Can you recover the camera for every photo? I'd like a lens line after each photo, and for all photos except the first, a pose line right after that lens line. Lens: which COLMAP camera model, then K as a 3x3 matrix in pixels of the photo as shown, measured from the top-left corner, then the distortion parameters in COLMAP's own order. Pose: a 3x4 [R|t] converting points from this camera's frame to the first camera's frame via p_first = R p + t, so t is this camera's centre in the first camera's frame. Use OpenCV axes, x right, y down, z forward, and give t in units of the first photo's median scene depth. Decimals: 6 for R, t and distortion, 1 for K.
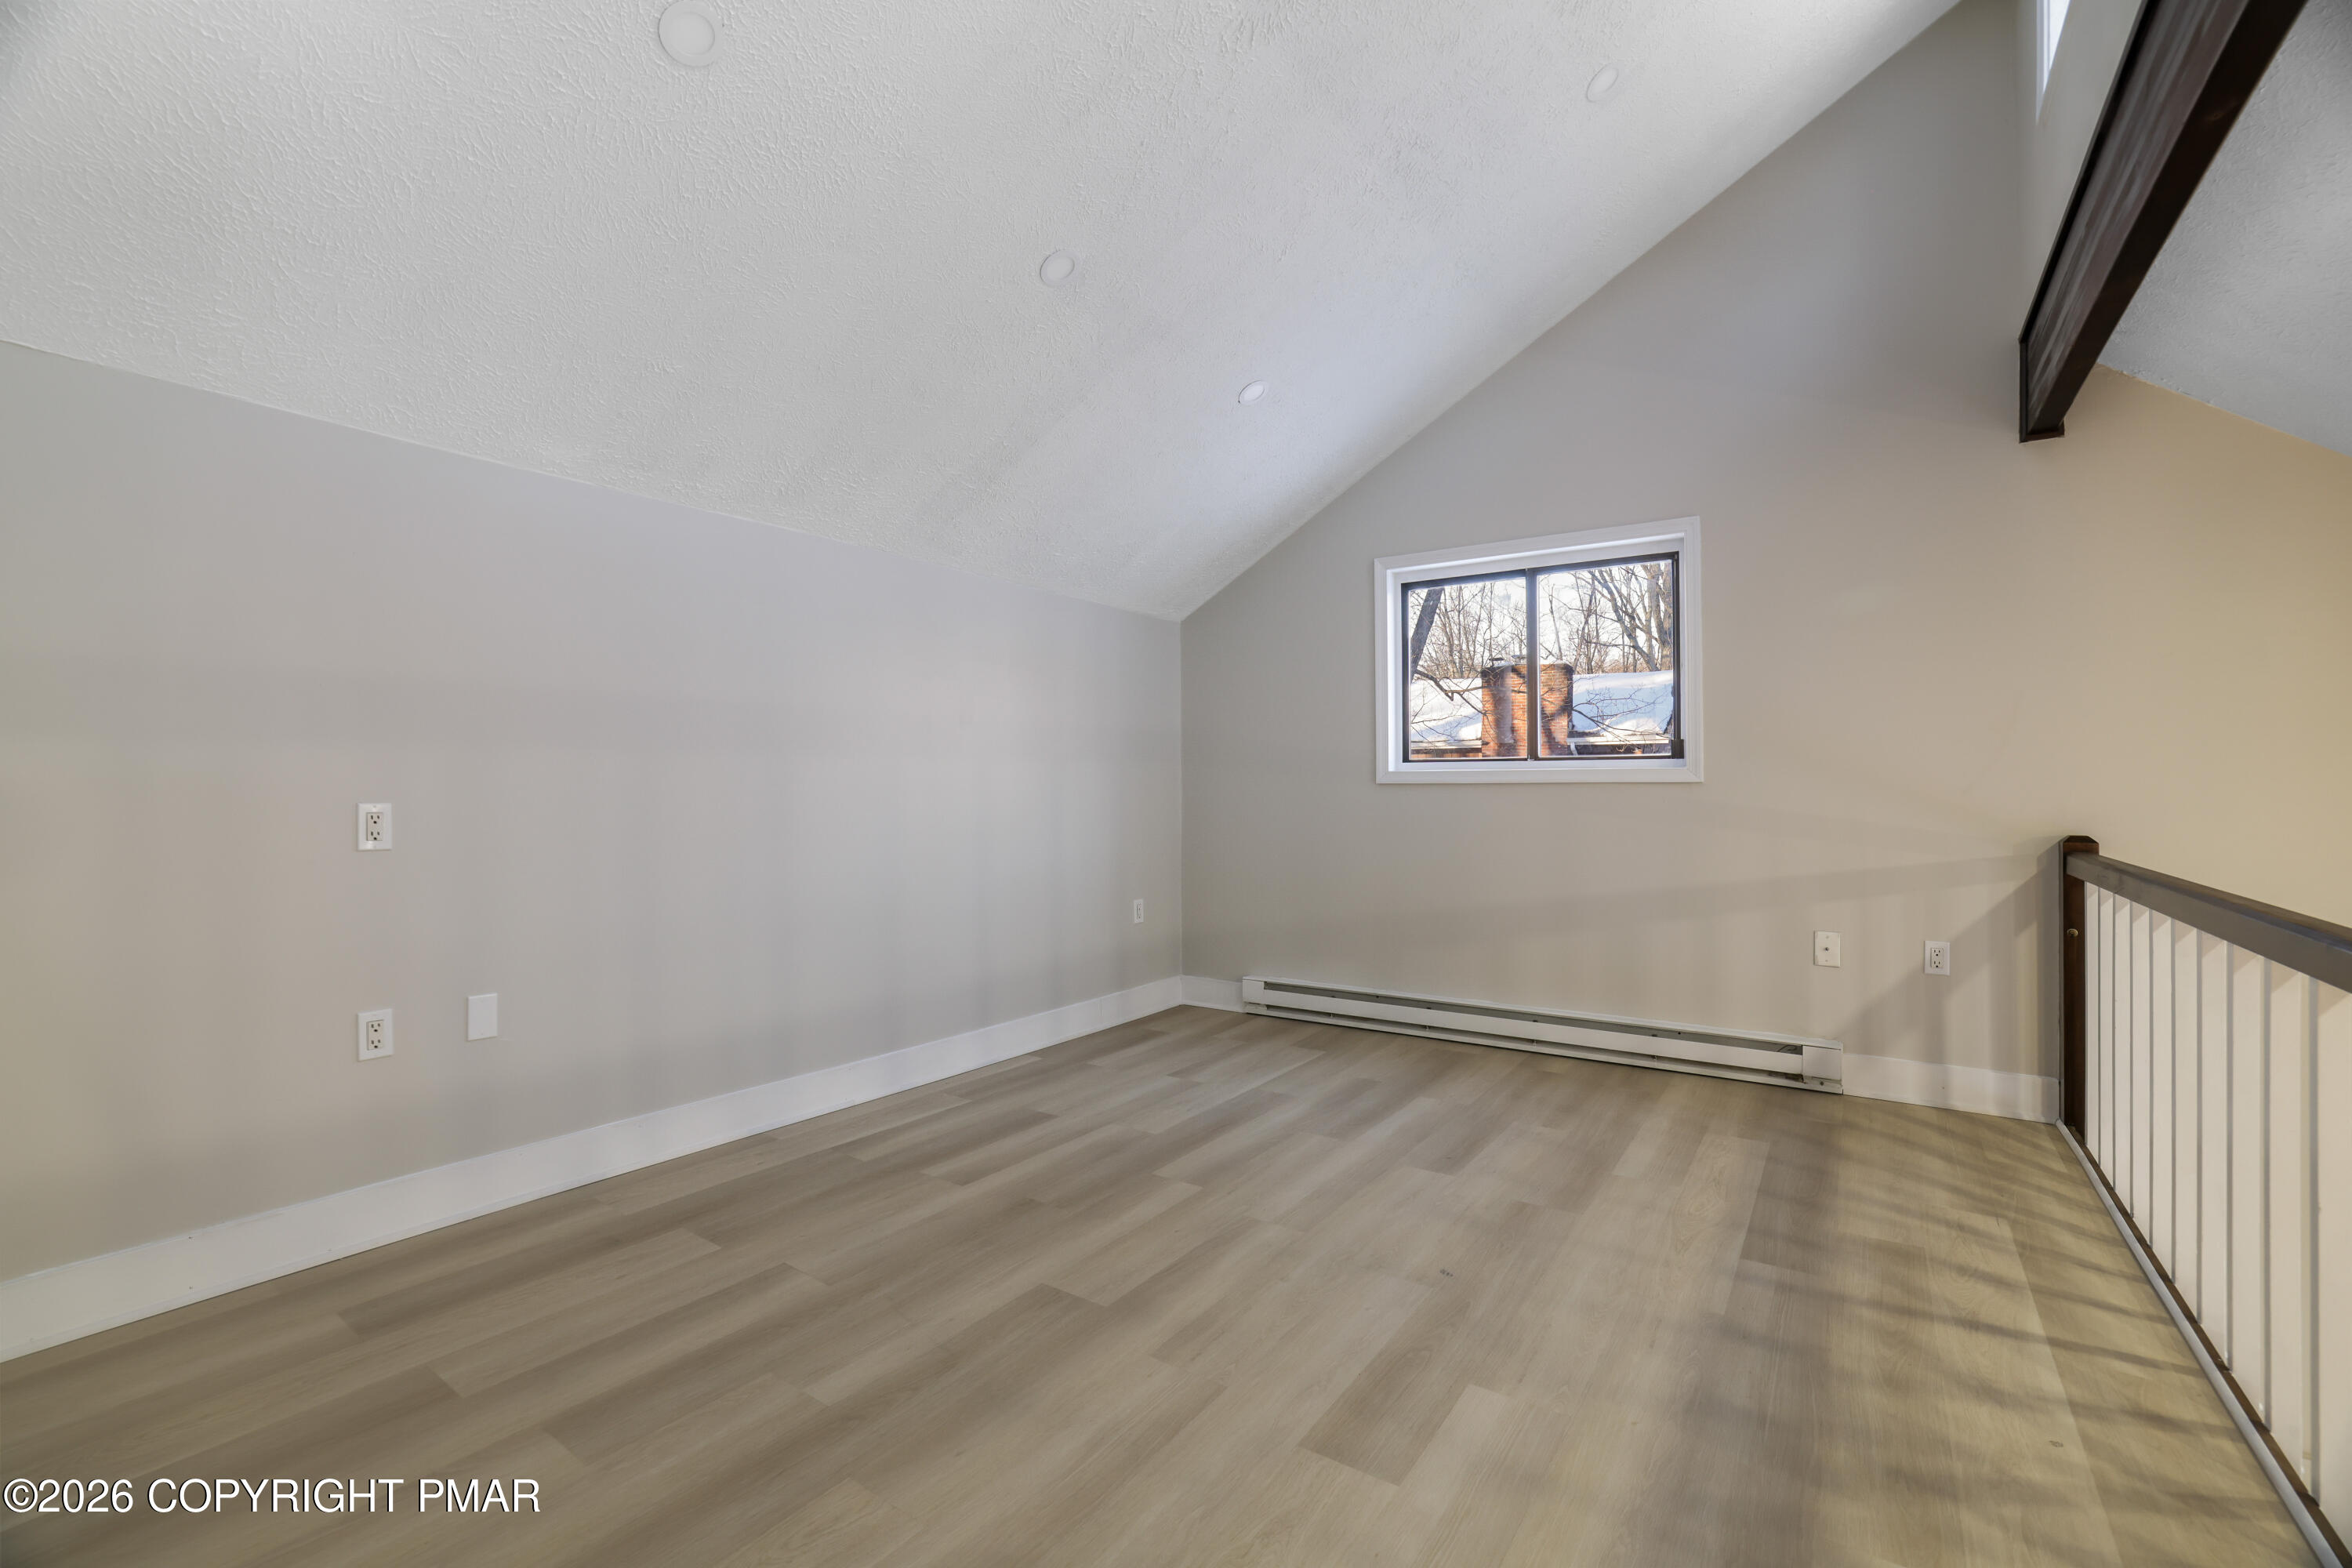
lens RADIAL K [[1047.1, 0, 1176.0], [0, 1047.1, 784.0], [0, 0, 1]] dist [-0.030838, 0.011254]
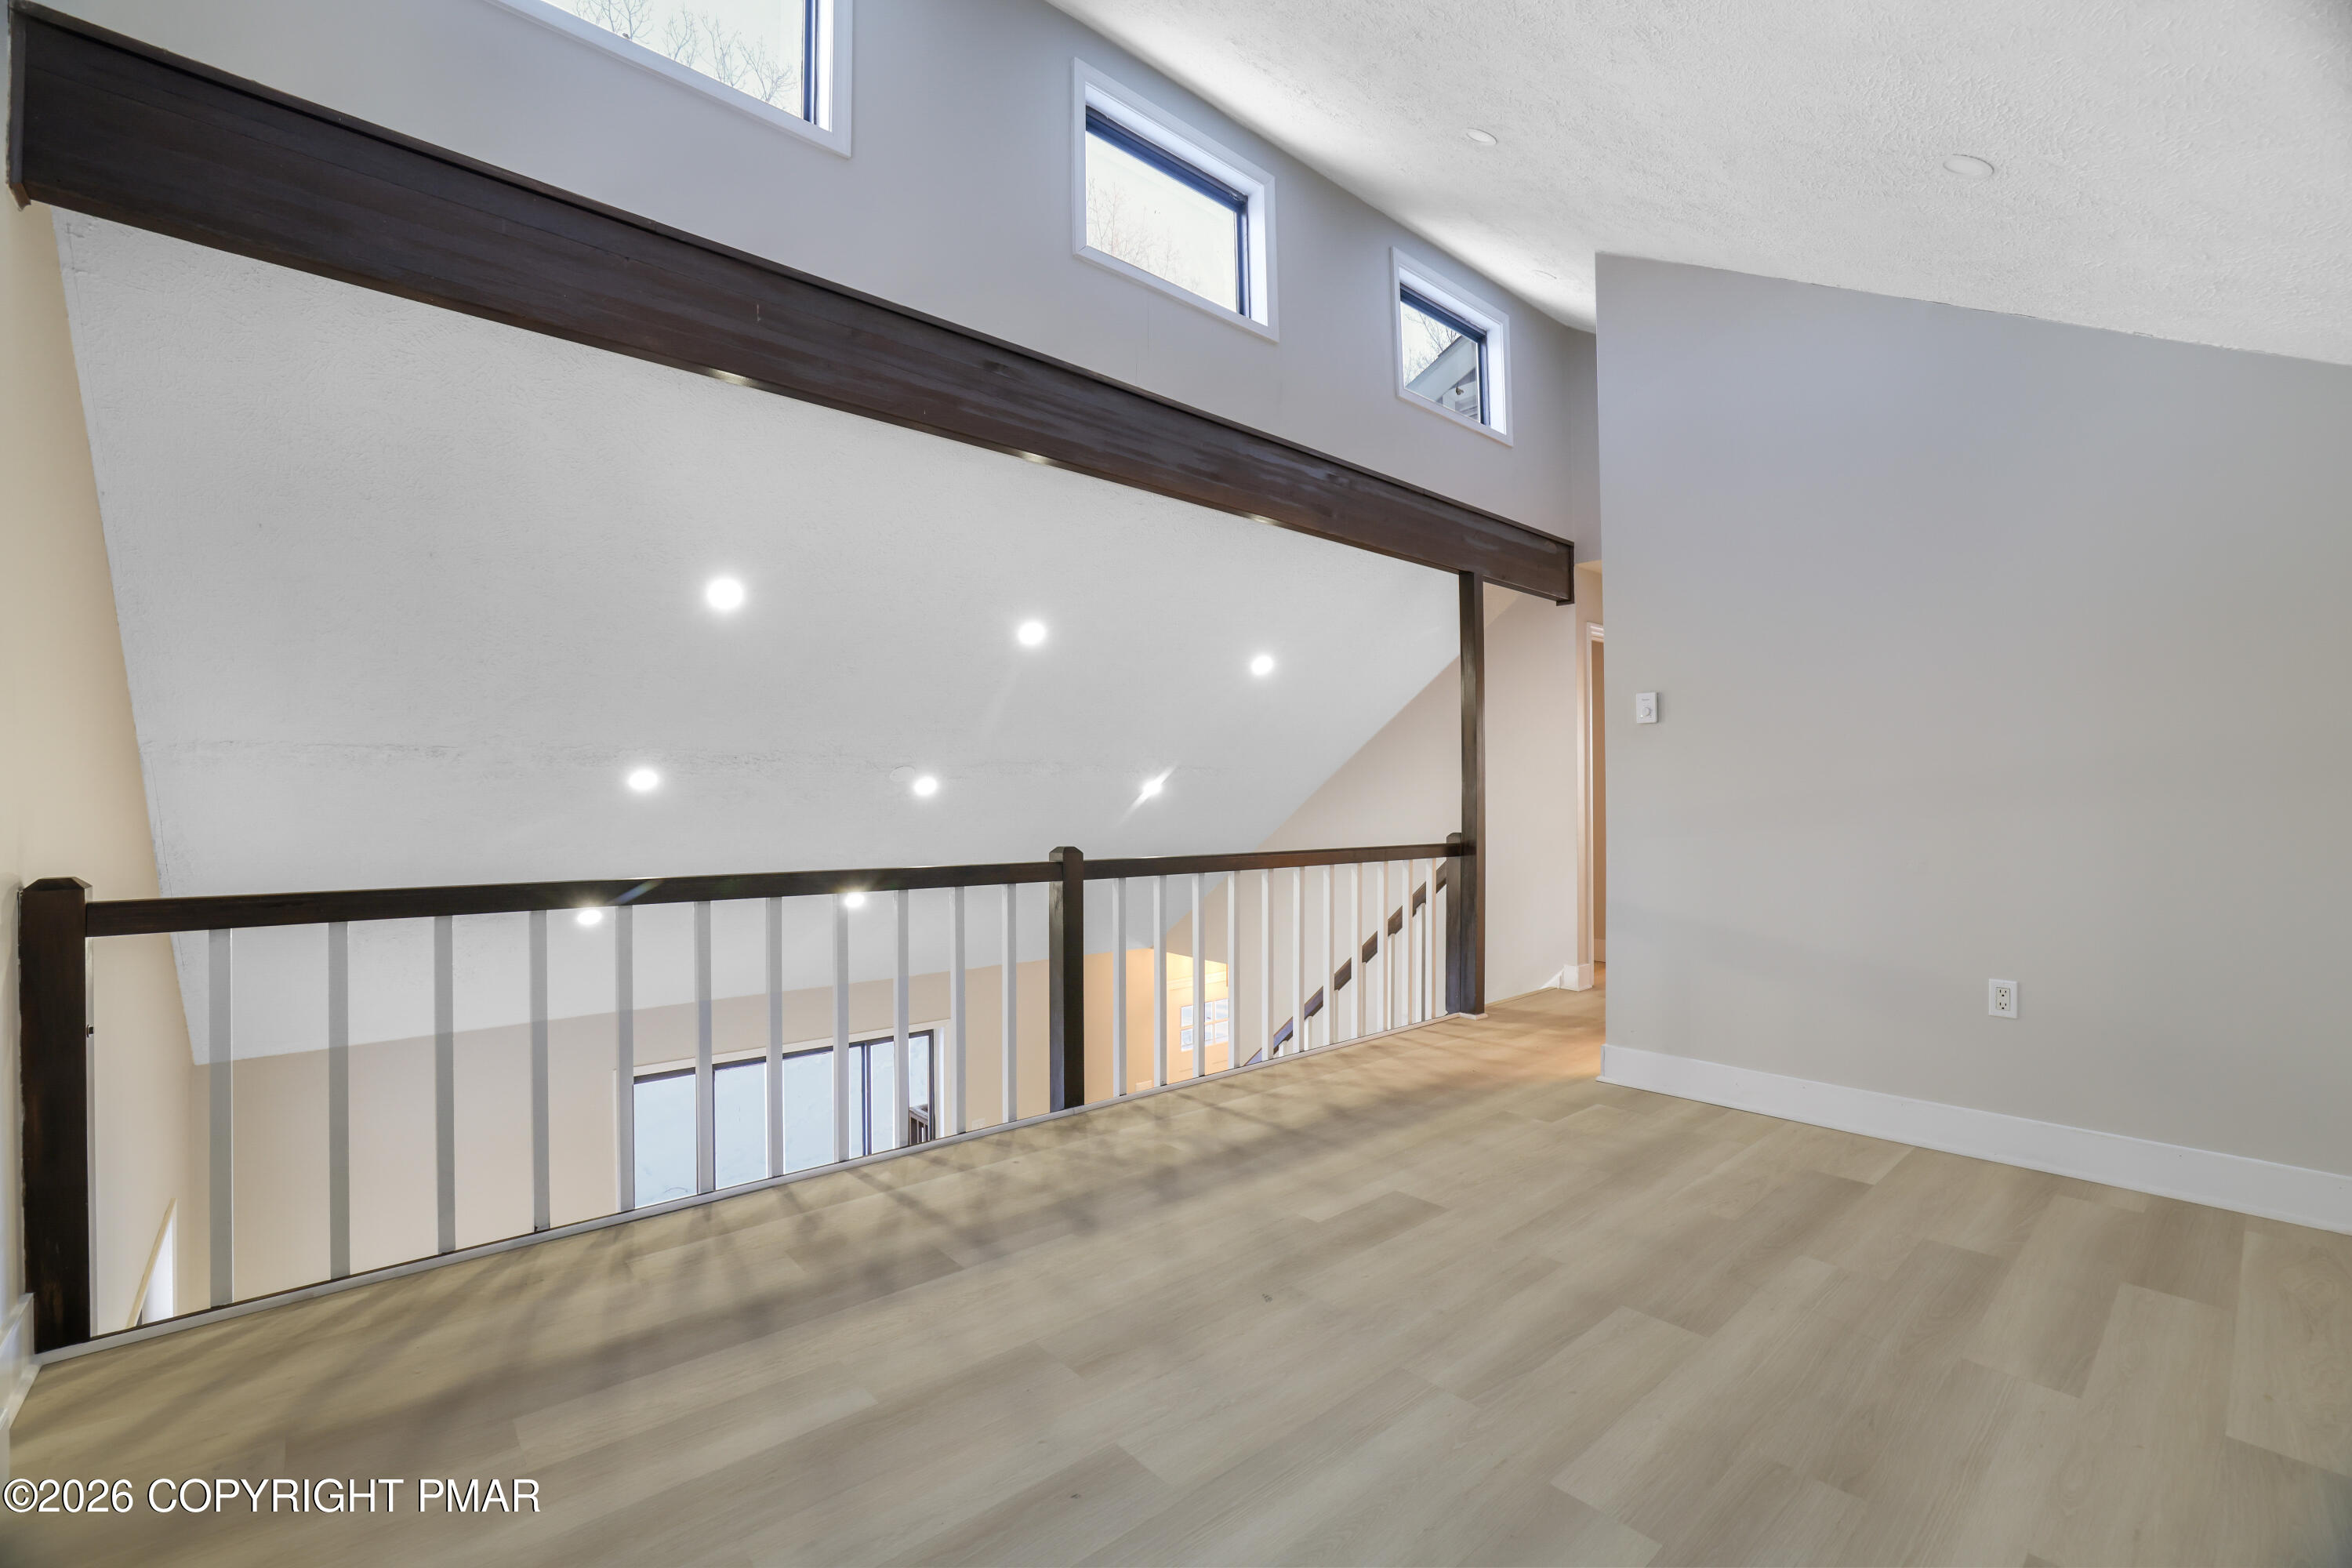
lens RADIAL K [[1047.1, 0, 1176.0], [0, 1047.1, 784.0], [0, 0, 1]] dist [-0.030838, 0.011254]
pose [[-0.972997, -0.000058, 0.230819, 0.121150], [-0.003992, 0.999855, -0.016576, 0.006320], [-0.230784, -0.017050, -0.972856, 2.027747]]
